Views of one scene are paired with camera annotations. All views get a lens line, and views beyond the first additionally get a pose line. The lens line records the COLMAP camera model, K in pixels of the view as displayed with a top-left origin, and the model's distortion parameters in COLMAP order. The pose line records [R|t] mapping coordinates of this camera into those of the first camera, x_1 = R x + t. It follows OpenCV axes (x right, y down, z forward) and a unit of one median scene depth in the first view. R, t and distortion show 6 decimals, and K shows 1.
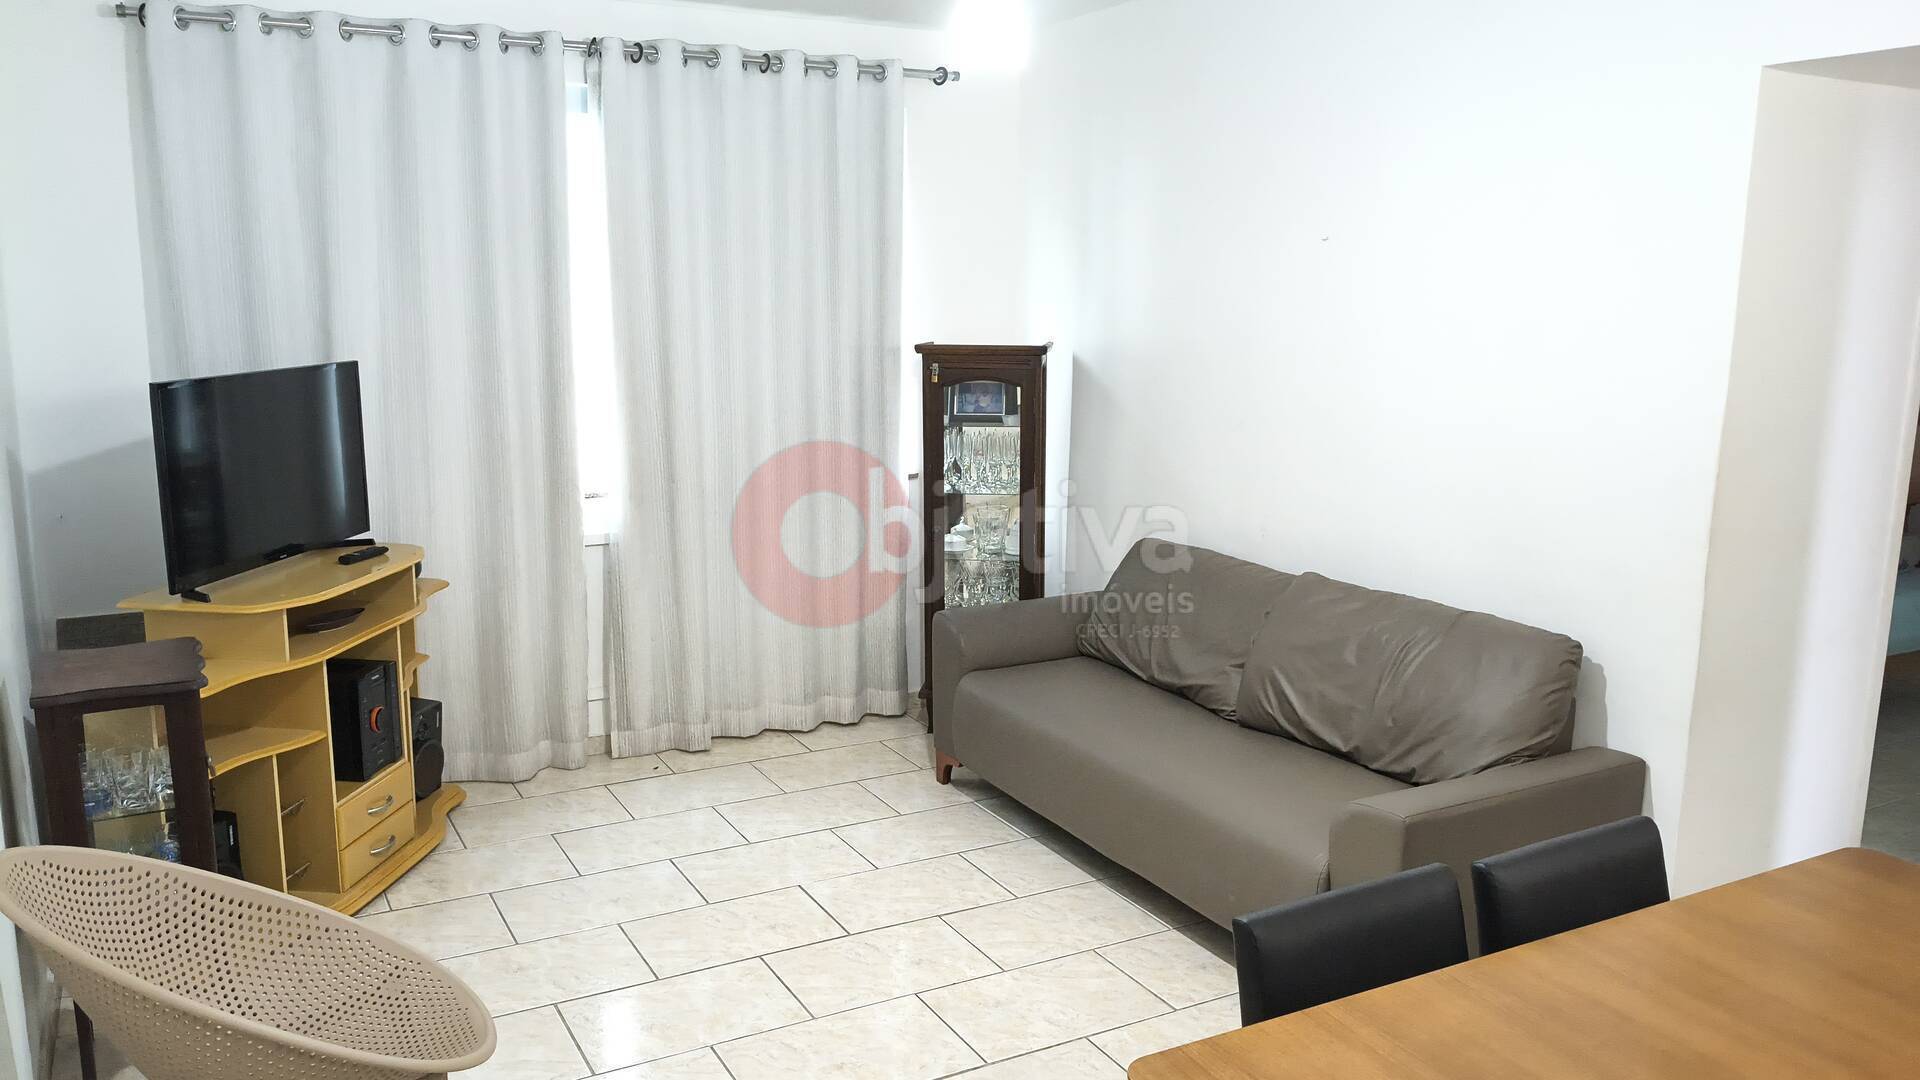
lens RADIAL K [[1434.4, 0, 969.3], [0, 1434.4, 545.0], [0, 0, 1]] dist [0.079501, -0.165557]
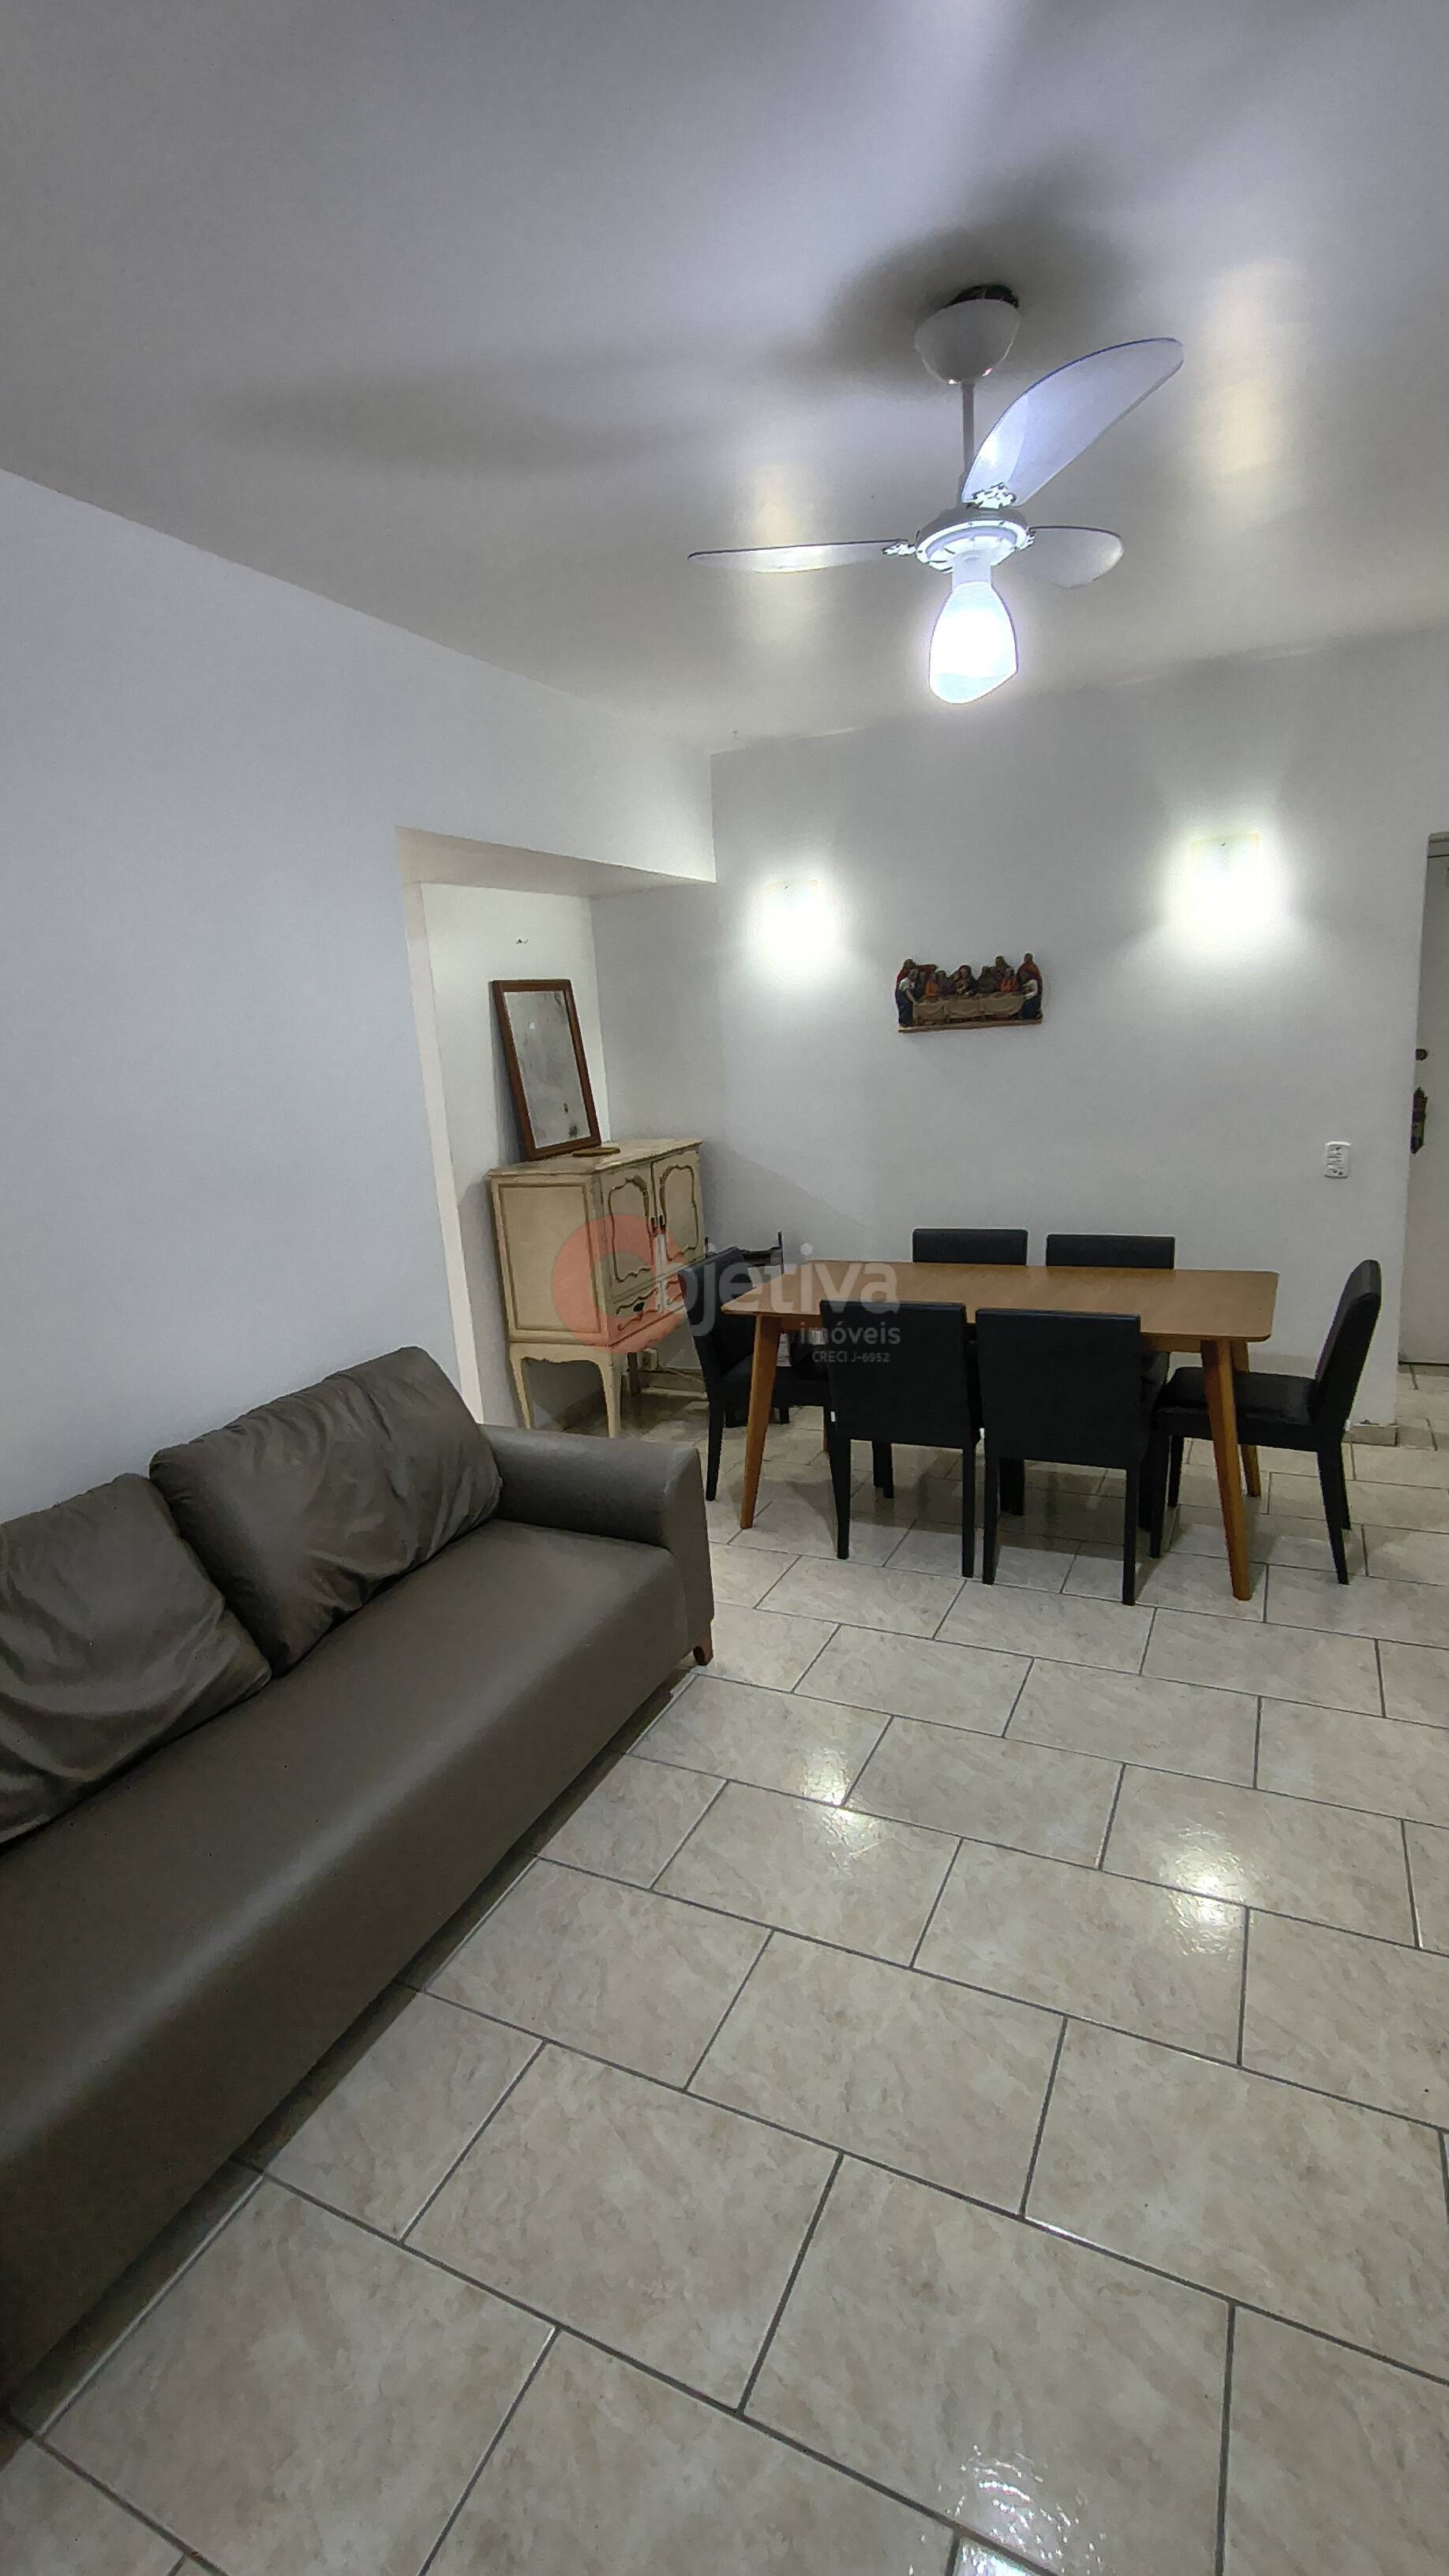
lens RADIAL K [[1163.6, 0, 724.5], [0, 1163.6, 1288.0], [0, 0, 1]] dist [0.001738, -0.000263]
pose [[-0.572114, -0.151050, 0.806145, -0.317655], [0.211746, 0.922371, 0.323102, -0.161234], [-0.792369, 0.355549, -0.495717, 0.994139]]
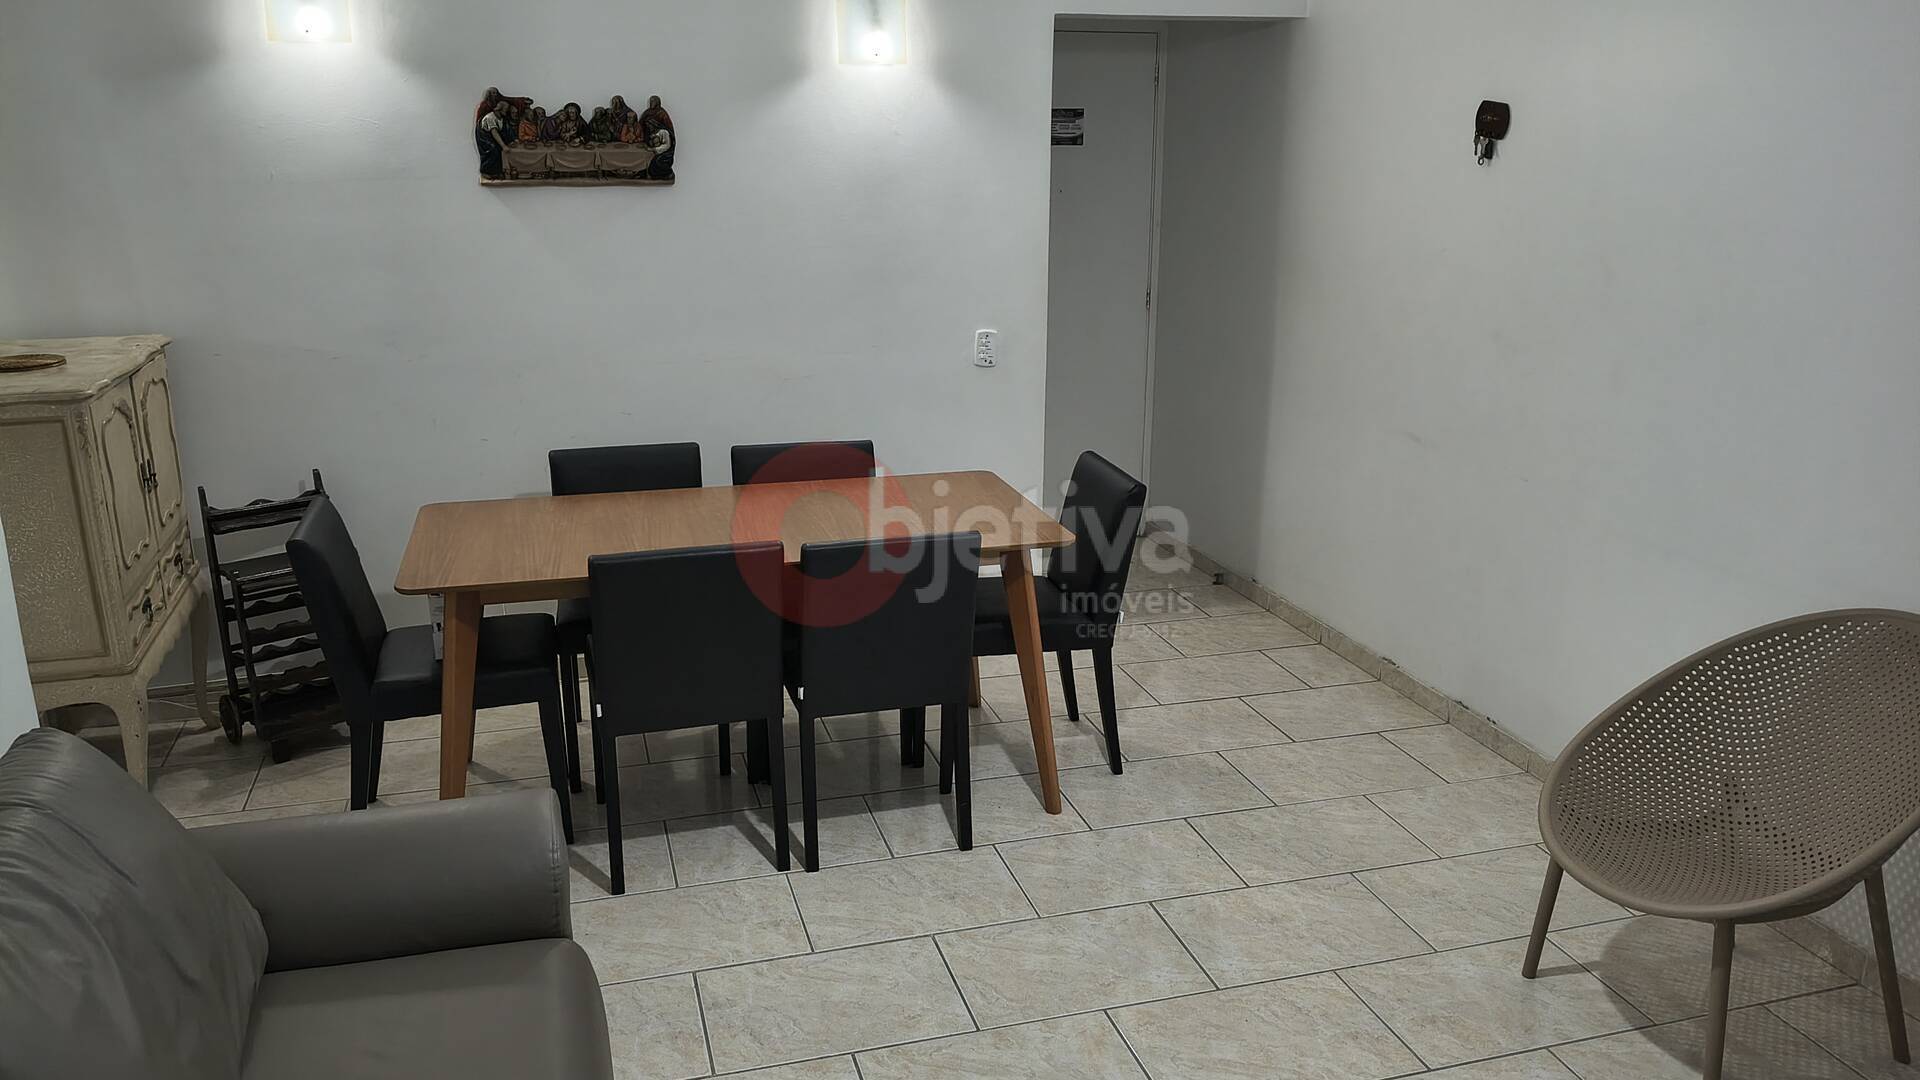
lens RADIAL K [[1386.1, 0, 965.5], [0, 1386.1, 569.1], [0, 0, 1]] dist [0.070821, -0.204862]
pose [[-0.974288, -0.078392, 0.211230, -0.059818], [0.028921, 0.886251, 0.462302, -0.195169], [-0.223444, 0.456524, -0.861196, 1.109850]]
